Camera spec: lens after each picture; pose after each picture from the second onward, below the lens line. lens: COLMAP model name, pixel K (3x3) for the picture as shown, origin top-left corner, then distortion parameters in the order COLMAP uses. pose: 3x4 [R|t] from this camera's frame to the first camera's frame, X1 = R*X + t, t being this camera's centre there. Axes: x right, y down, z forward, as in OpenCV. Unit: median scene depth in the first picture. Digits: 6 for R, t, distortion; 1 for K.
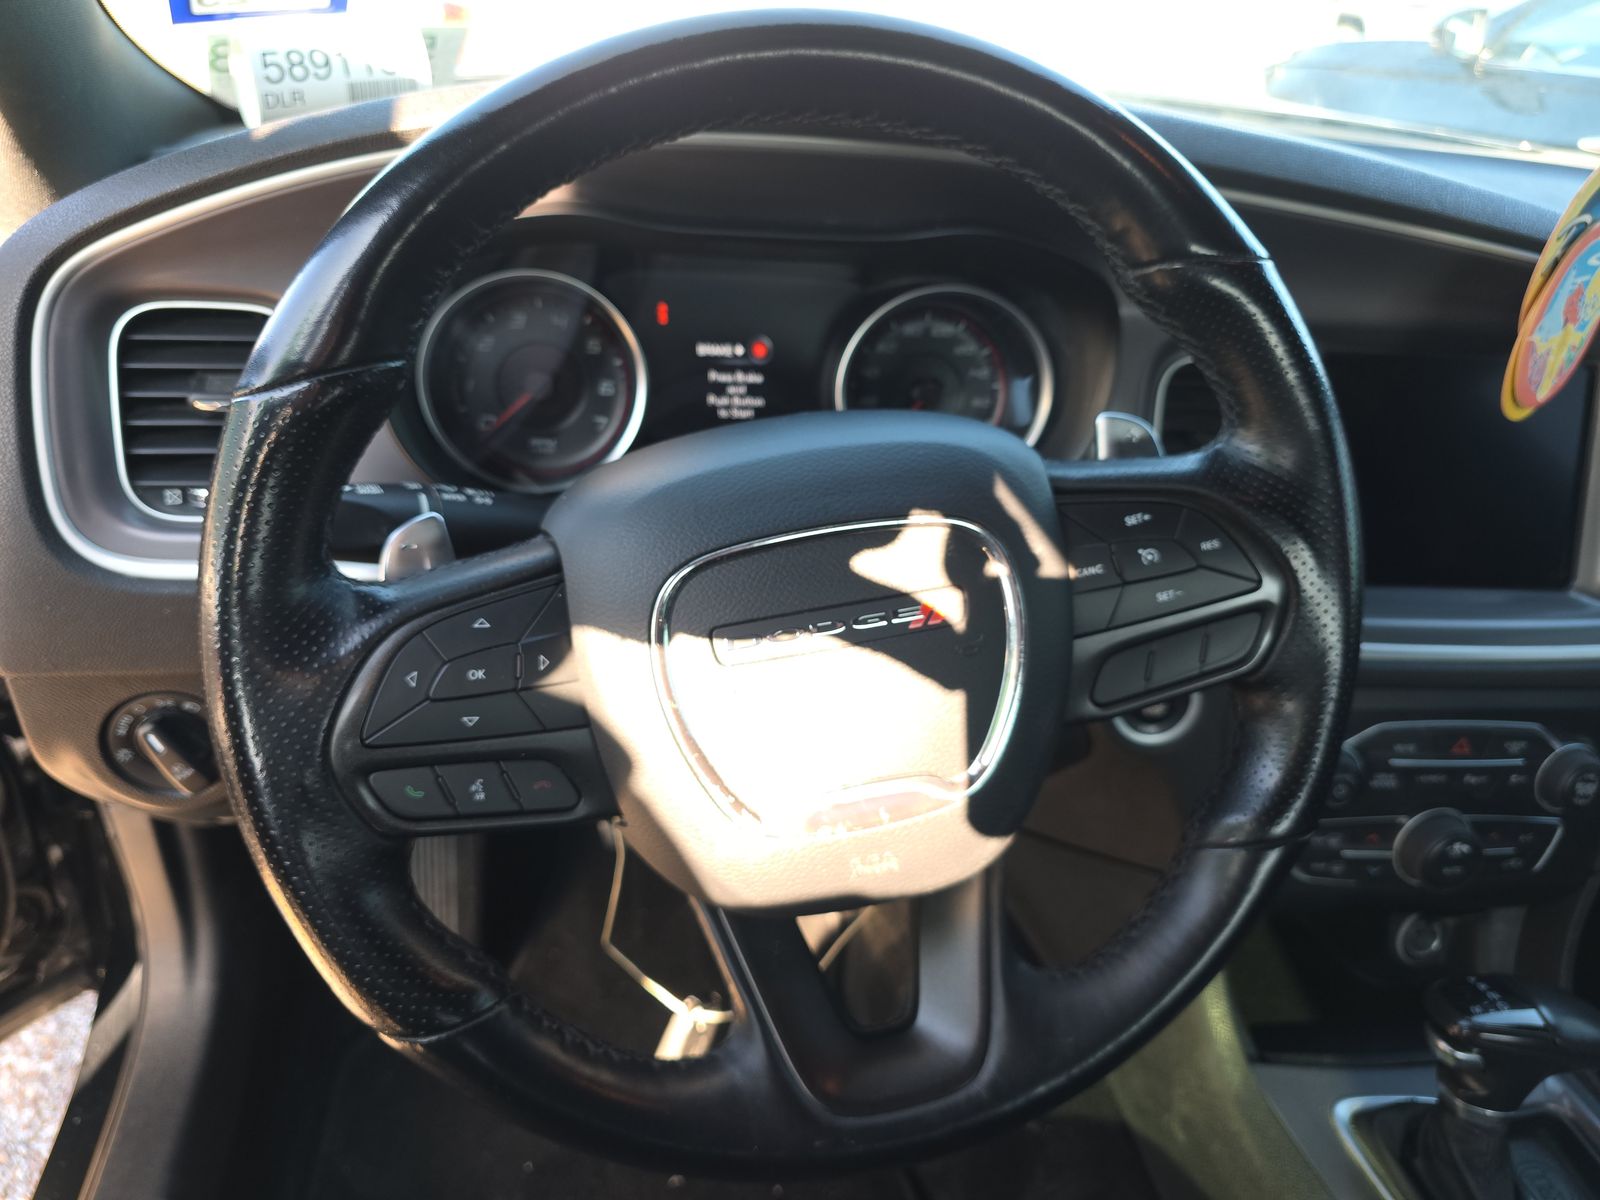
lens RADIAL K [[1130.6, 0, 800.0], [0, 1130.6, 600.0], [0, 0, 1]] dist [0.000957, -0.005503]
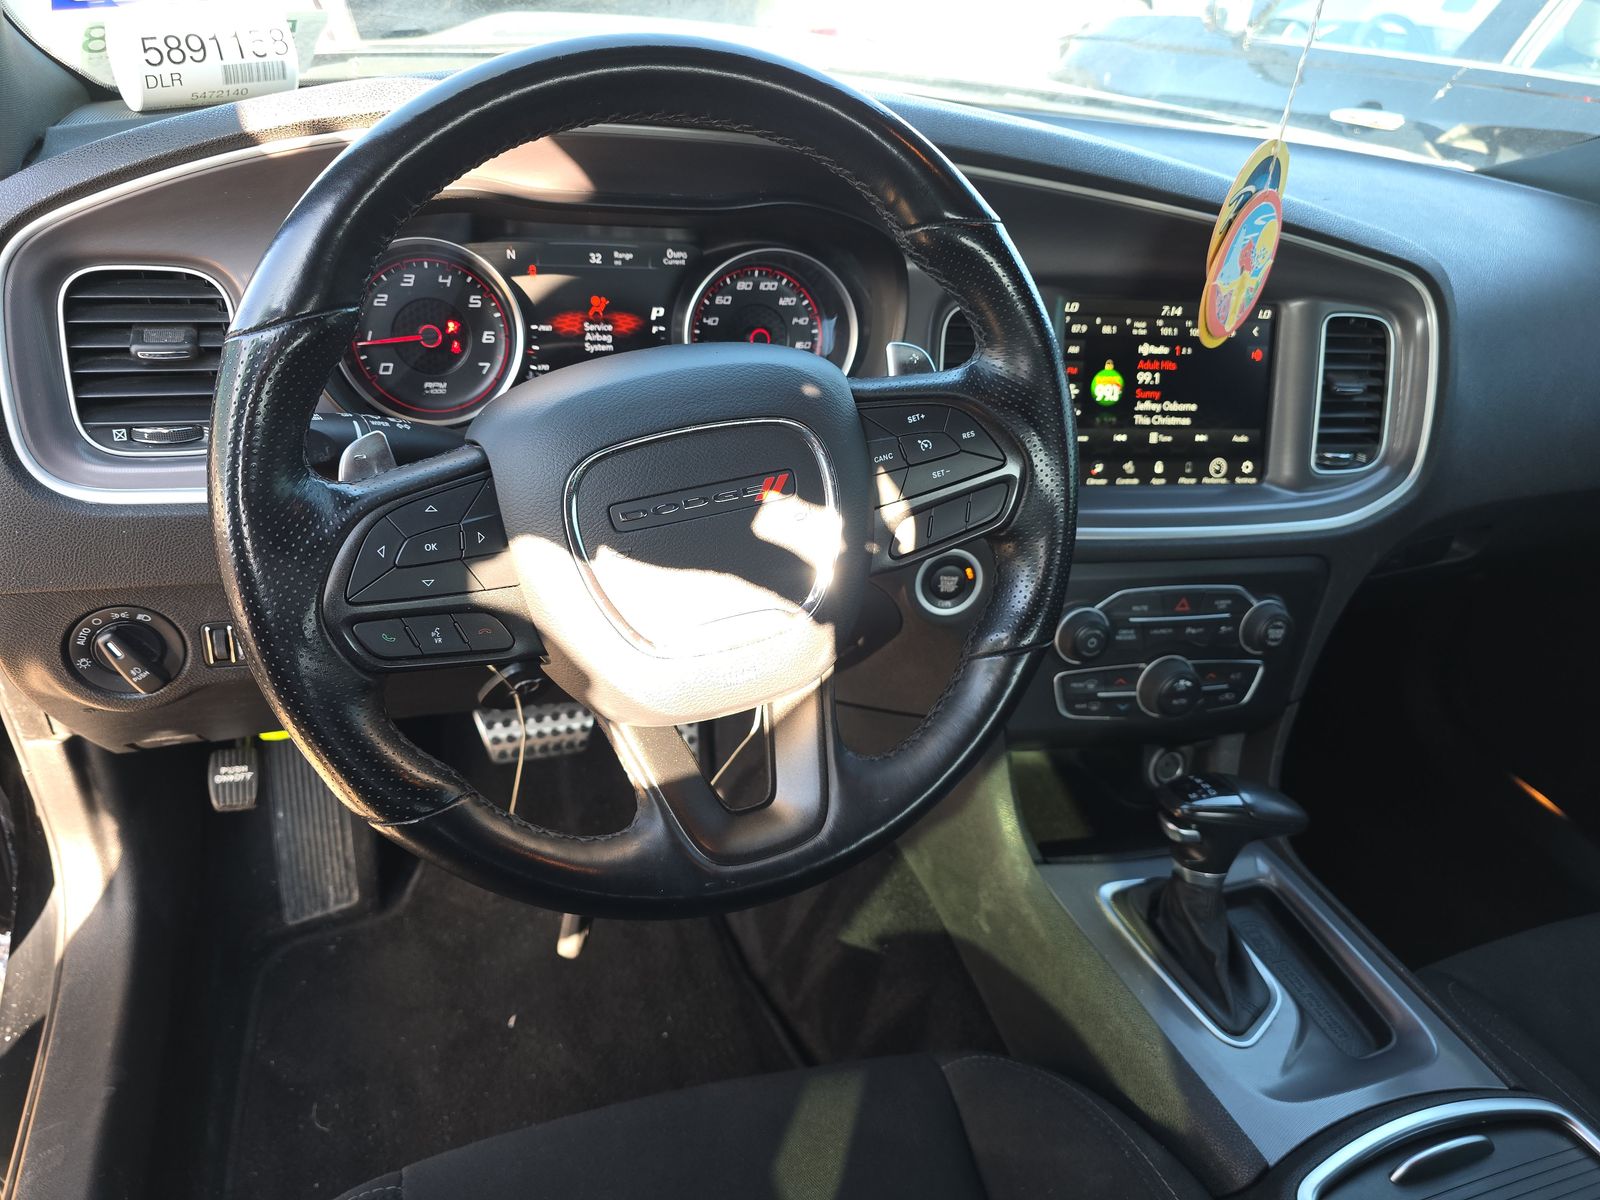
lens RADIAL K [[1061.8, 0, 792.0], [0, 1061.8, 601.9], [0, 0, 1]] dist [0.043437, -0.037472]
pose [[0.989234, -0.056343, 0.135061, -0.024238], [0.050189, 0.997559, 0.048551, 0.054262], [-0.137467, -0.041250, 0.989647, -0.175366]]
